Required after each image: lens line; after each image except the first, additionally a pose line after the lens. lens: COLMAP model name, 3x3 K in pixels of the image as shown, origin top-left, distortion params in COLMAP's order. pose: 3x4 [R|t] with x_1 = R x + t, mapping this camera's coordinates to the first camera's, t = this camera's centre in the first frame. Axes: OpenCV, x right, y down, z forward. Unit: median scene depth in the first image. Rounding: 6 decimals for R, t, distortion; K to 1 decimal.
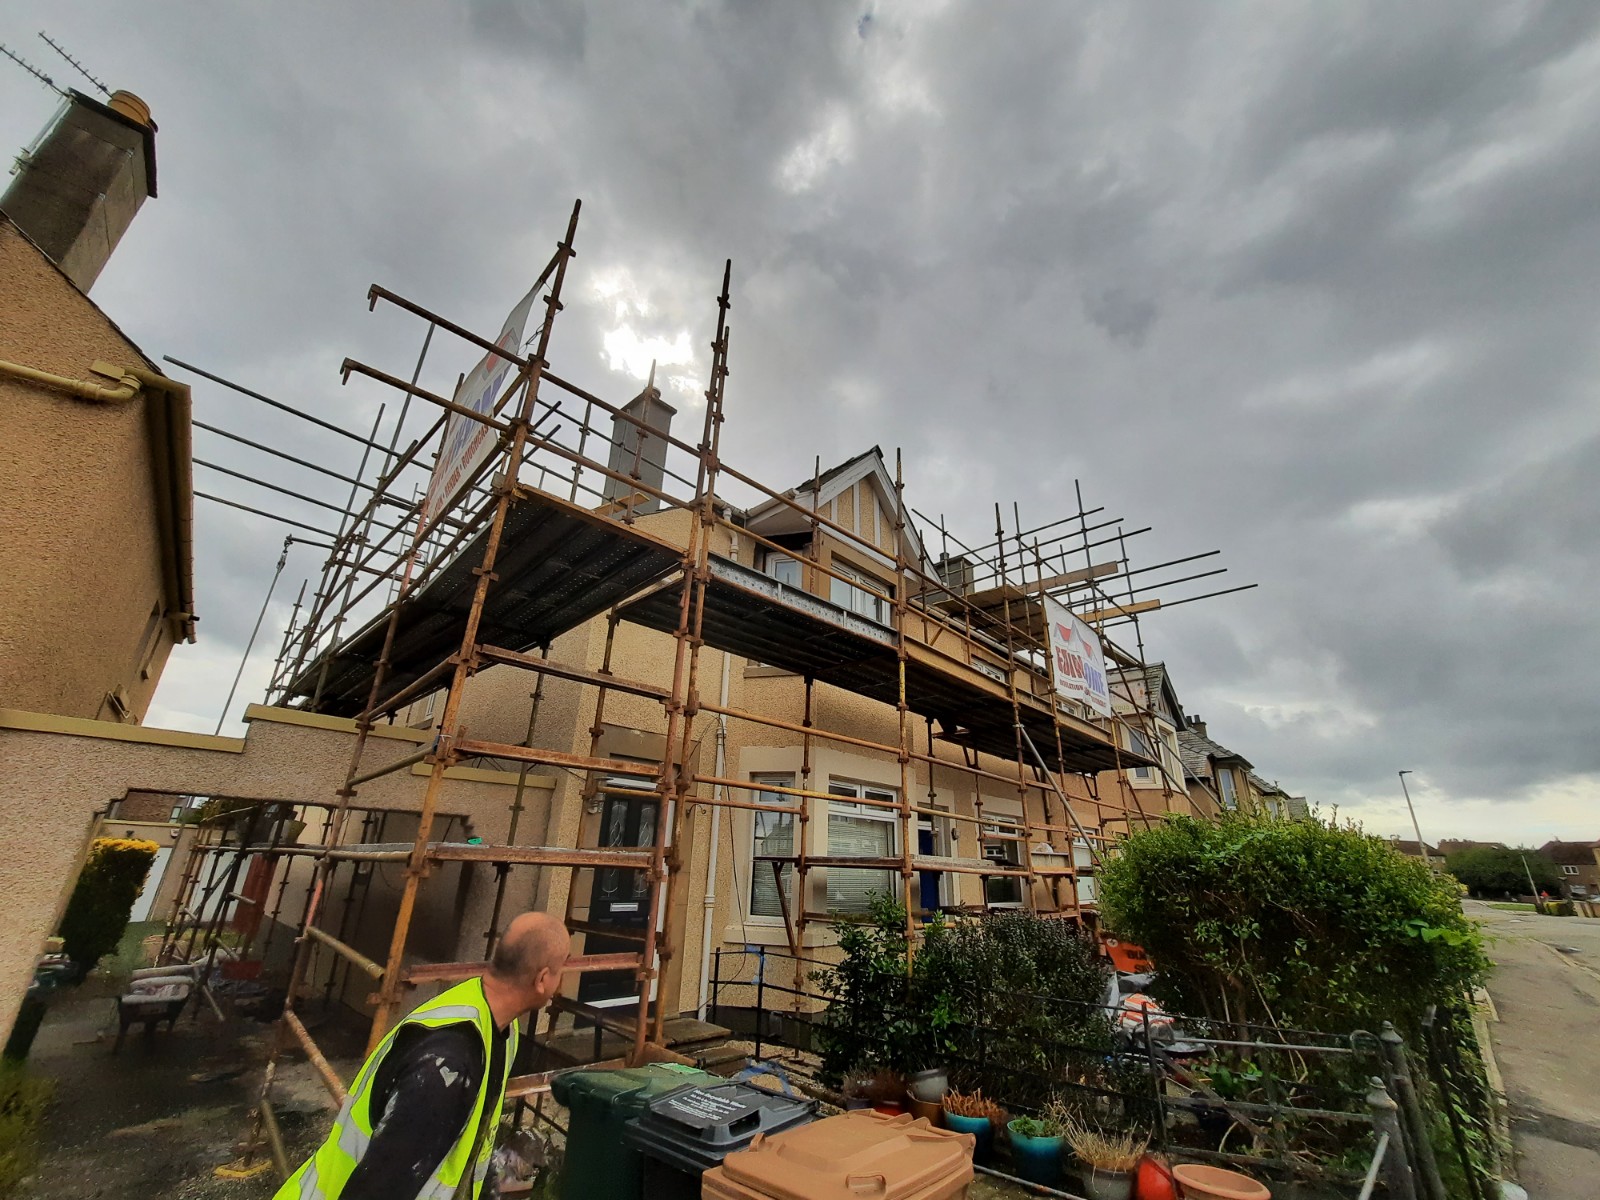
lens RADIAL K [[642.8, 0, 803.8], [0, 642.8, 613.3], [0, 0, 1]] dist [-0.009445, -0.000160]
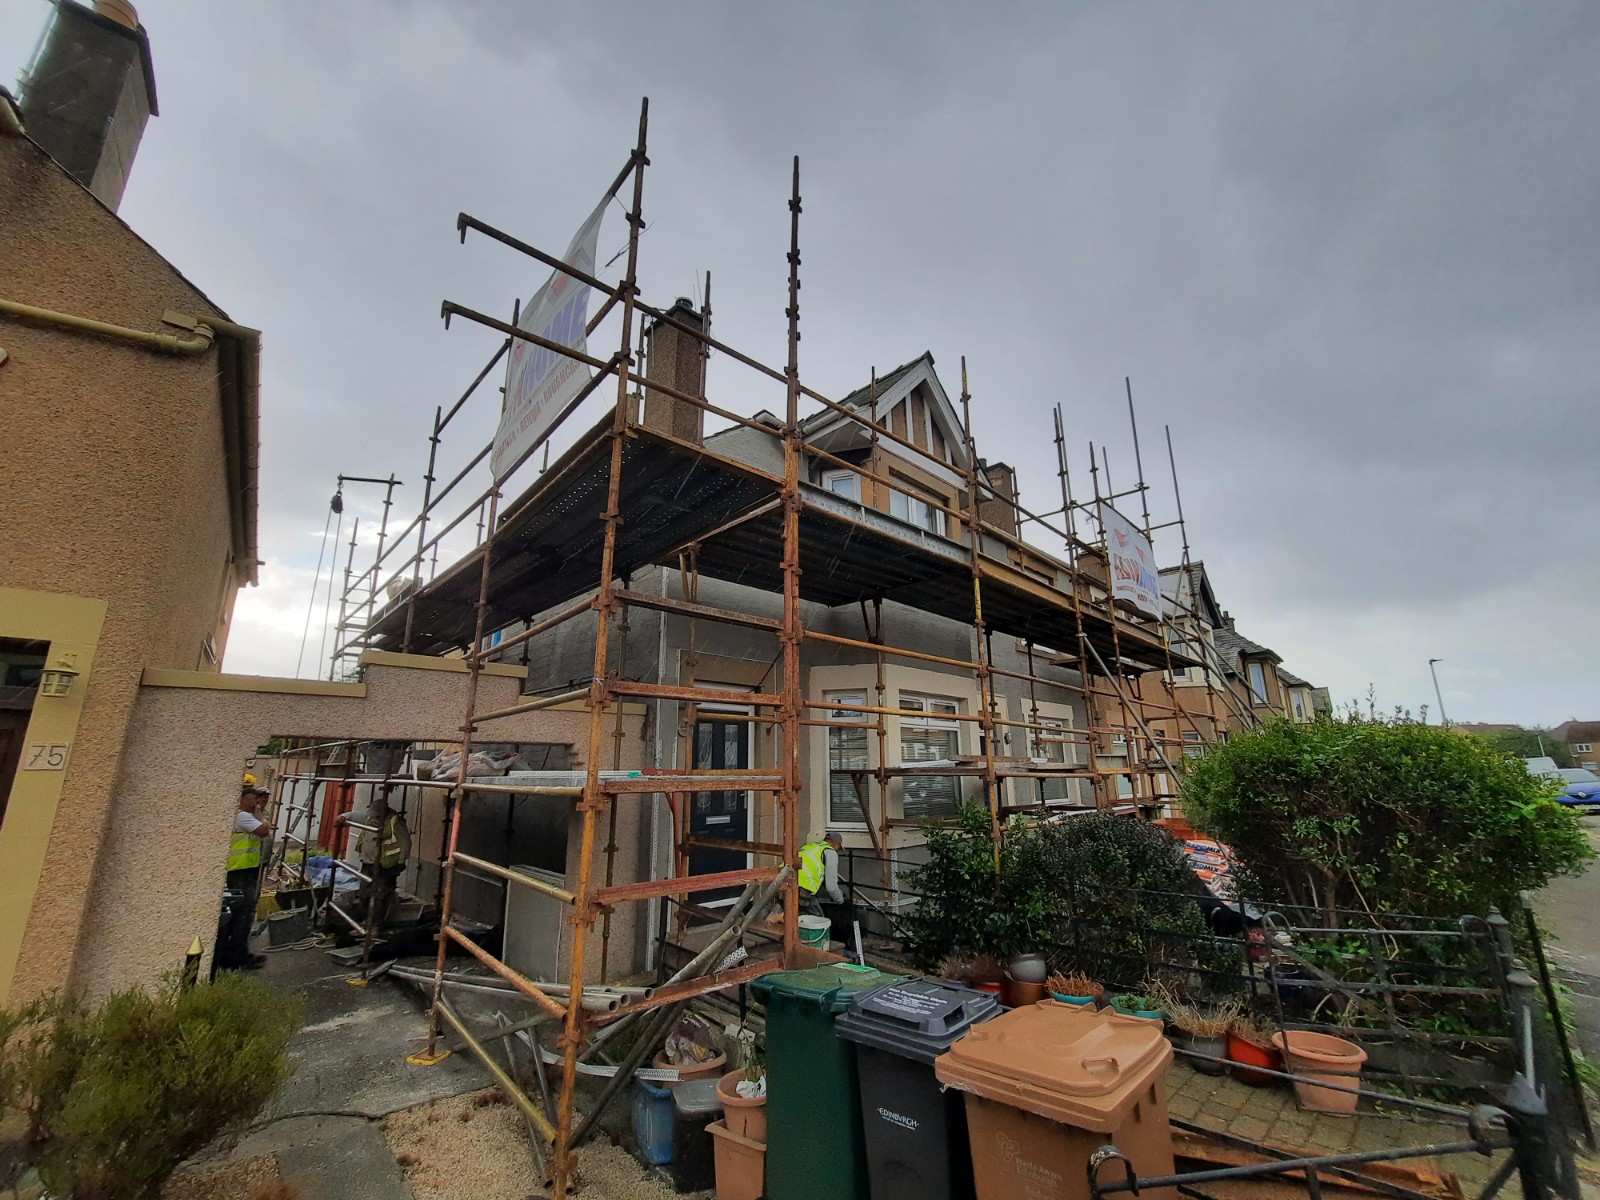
lens RADIAL K [[642.8, 0, 803.8], [0, 642.8, 613.3], [0, 0, 1]] dist [-0.009445, -0.000160]
pose [[0.998866, -0.041131, -0.023989, -0.110878], [0.044047, 0.989534, 0.137413, -0.024242], [0.018086, -0.138314, 0.990223, -0.006057]]
